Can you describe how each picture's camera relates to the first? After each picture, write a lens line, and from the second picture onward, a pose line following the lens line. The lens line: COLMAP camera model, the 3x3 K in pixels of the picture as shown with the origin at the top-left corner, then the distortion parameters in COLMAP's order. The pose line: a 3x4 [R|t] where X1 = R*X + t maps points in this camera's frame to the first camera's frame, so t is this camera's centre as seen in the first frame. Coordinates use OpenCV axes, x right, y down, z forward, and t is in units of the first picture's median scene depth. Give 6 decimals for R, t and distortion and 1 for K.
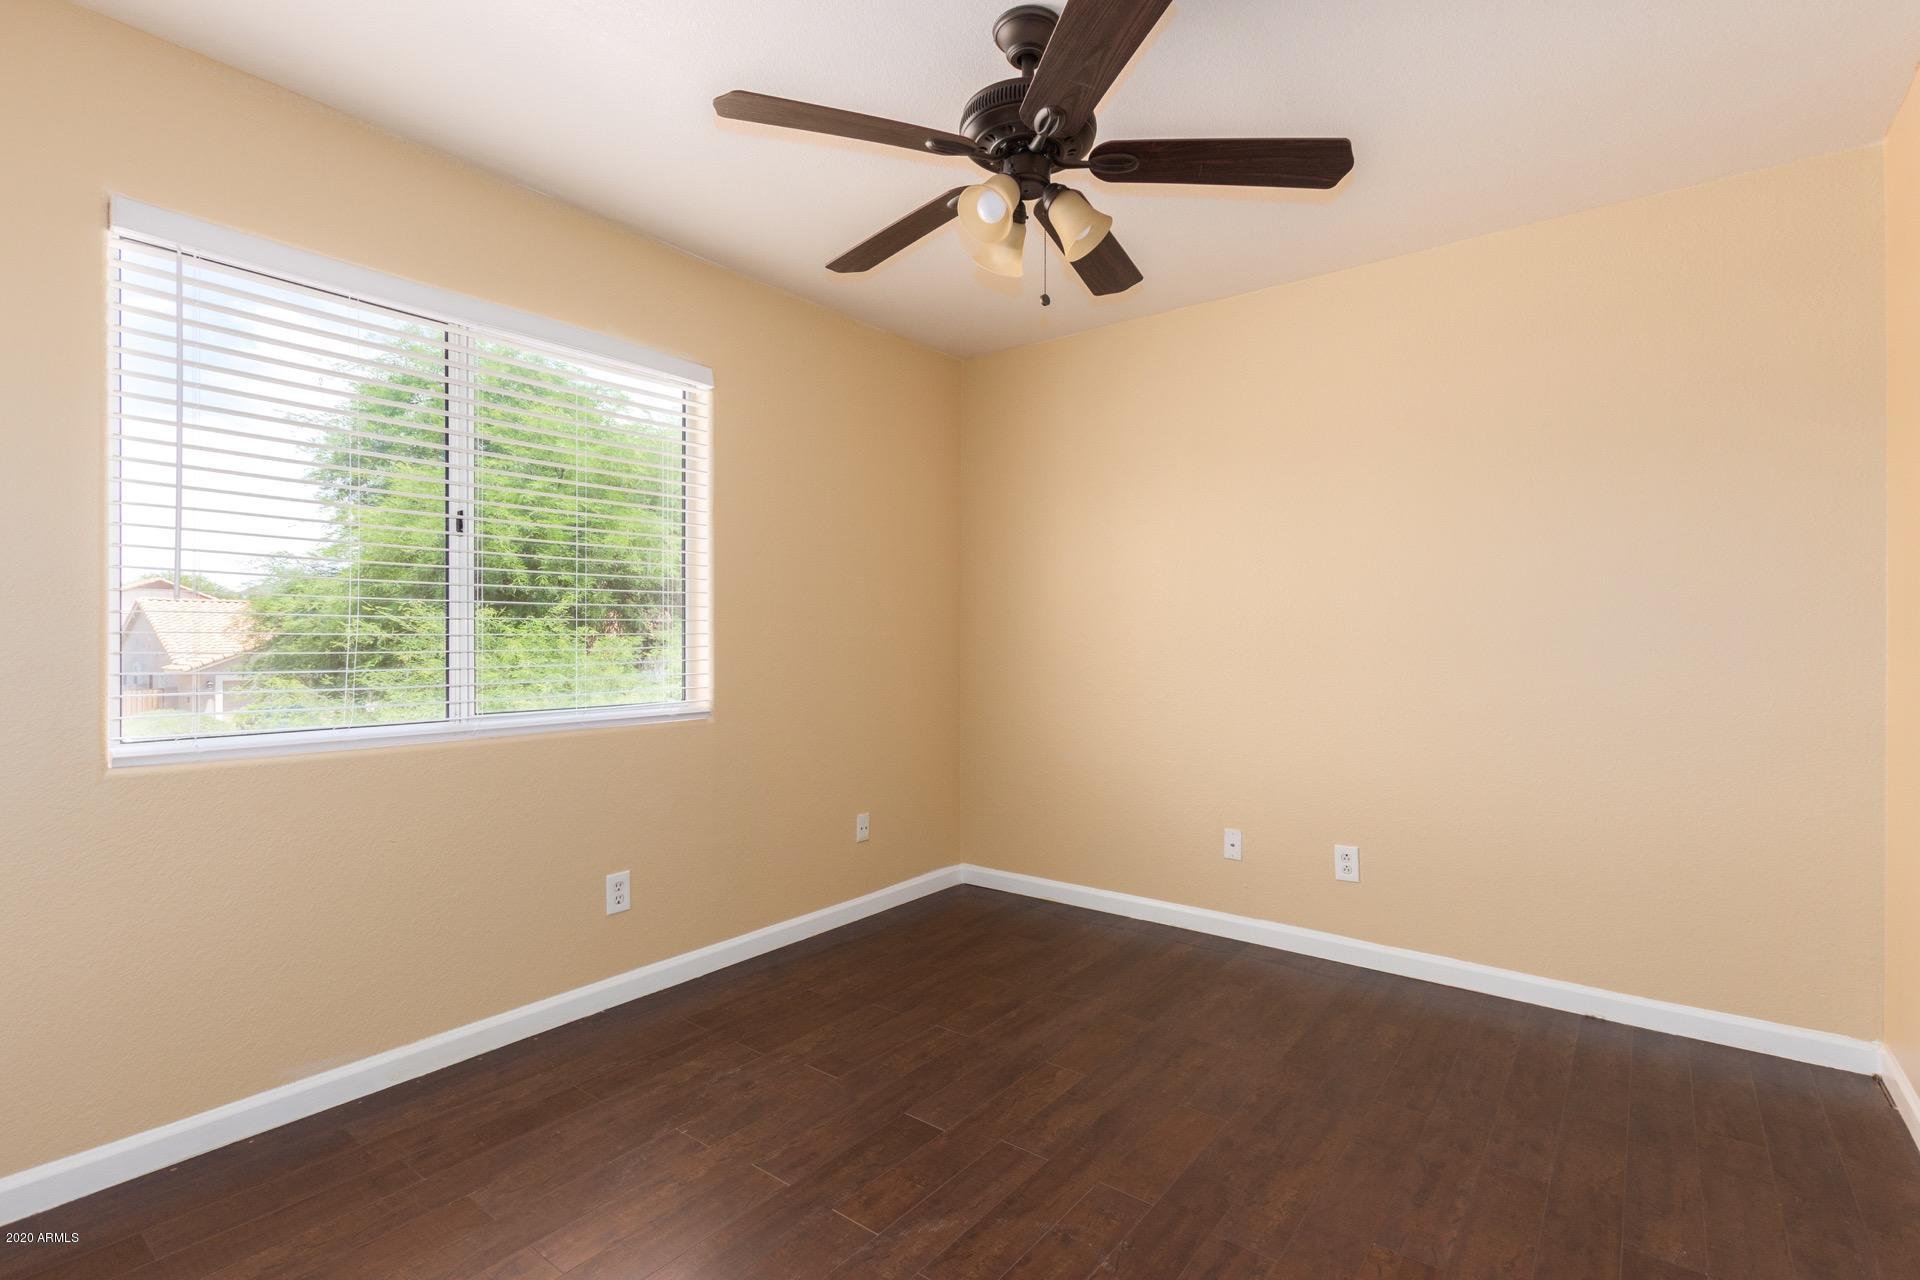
lens RADIAL K [[872.5, 0, 959.7], [0, 872.5, 645.4], [0, 0, 1]] dist [0.001317, 0.000131]
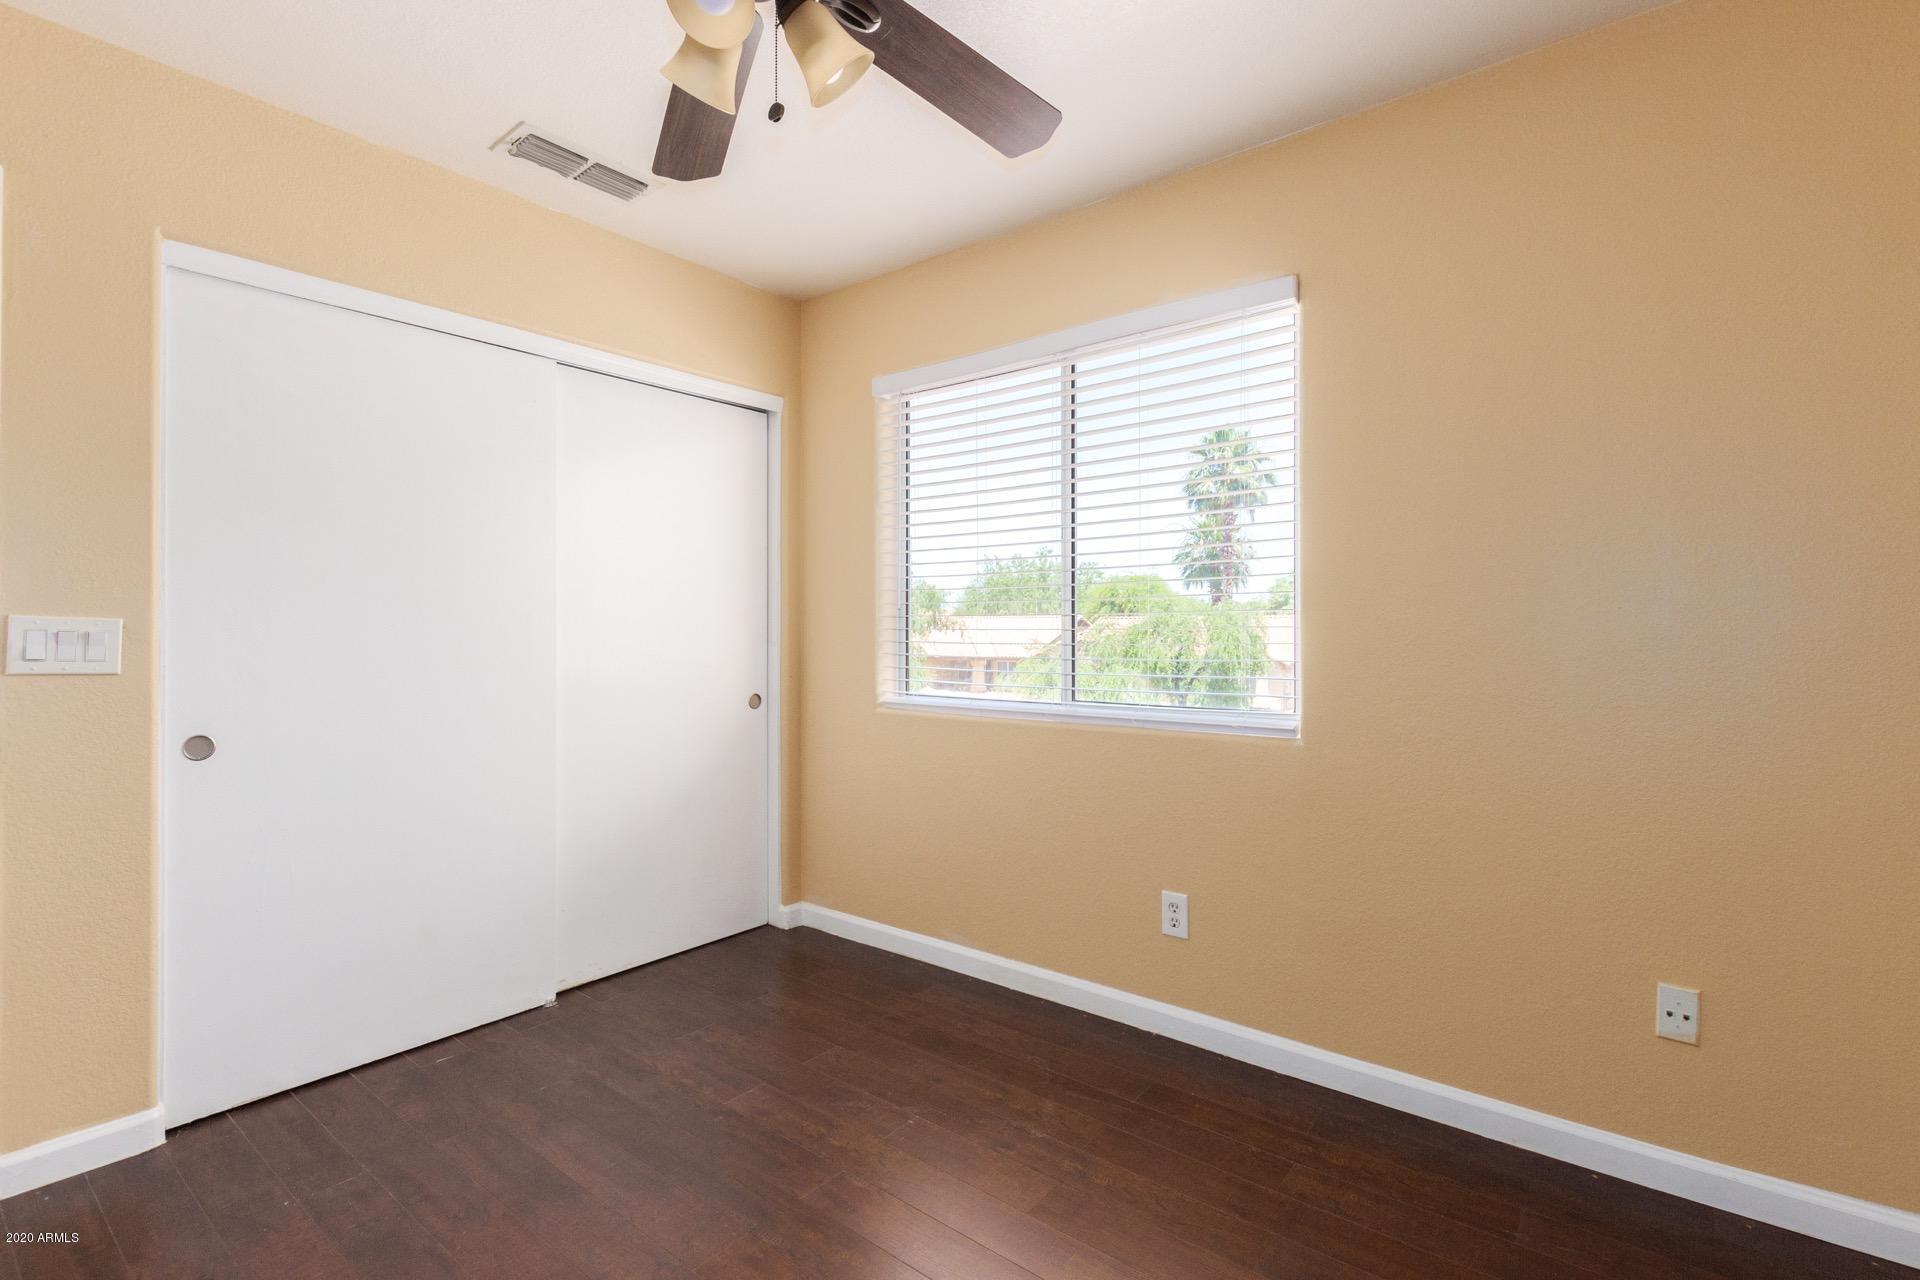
lens RADIAL K [[872.5, 0, 966.4], [0, 872.5, 635.6], [0, 0, 1]] dist [0.001317, 0.000131]
pose [[0.000915, 0.000110, -1.000000, 0.515648], [-0.013658, 0.999907, 0.000098, -0.002265], [0.999906, 0.013658, 0.000916, 0.787954]]
